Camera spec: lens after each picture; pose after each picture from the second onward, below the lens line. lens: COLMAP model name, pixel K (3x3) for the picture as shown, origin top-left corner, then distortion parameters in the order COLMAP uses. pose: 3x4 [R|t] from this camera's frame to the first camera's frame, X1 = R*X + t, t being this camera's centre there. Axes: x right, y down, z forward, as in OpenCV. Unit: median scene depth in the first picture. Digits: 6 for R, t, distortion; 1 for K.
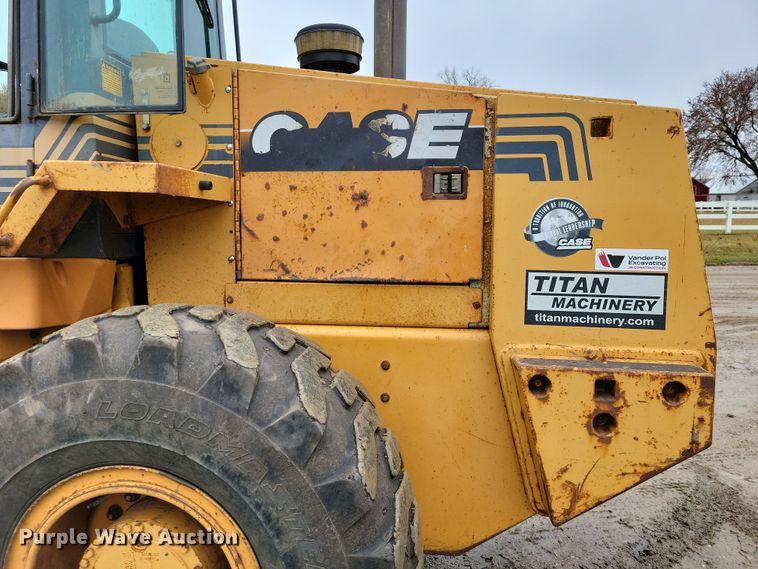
lens RADIAL K [[668.8, 0, 523.7], [0, 668.8, 286.3], [0, 0, 1]] dist [0.048782, -0.005087]
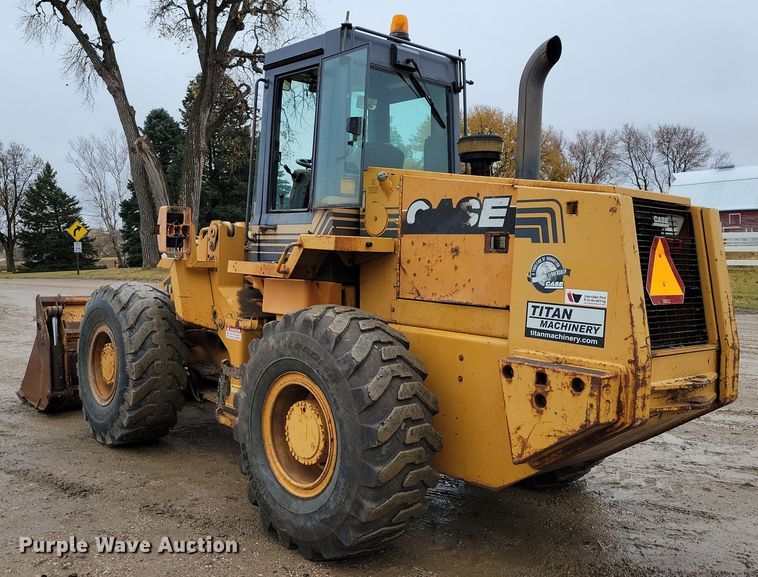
lens RADIAL K [[833.8, 0, 379.1], [0, 833.8, 287.8], [0, 0, 1]] dist [0.022131, 0.027742]
pose [[0.750064, 0.047547, -0.659654, 1.007896], [-0.082946, 0.996300, -0.022501, 0.016722], [0.656144, 0.071593, 0.751232, -0.650583]]
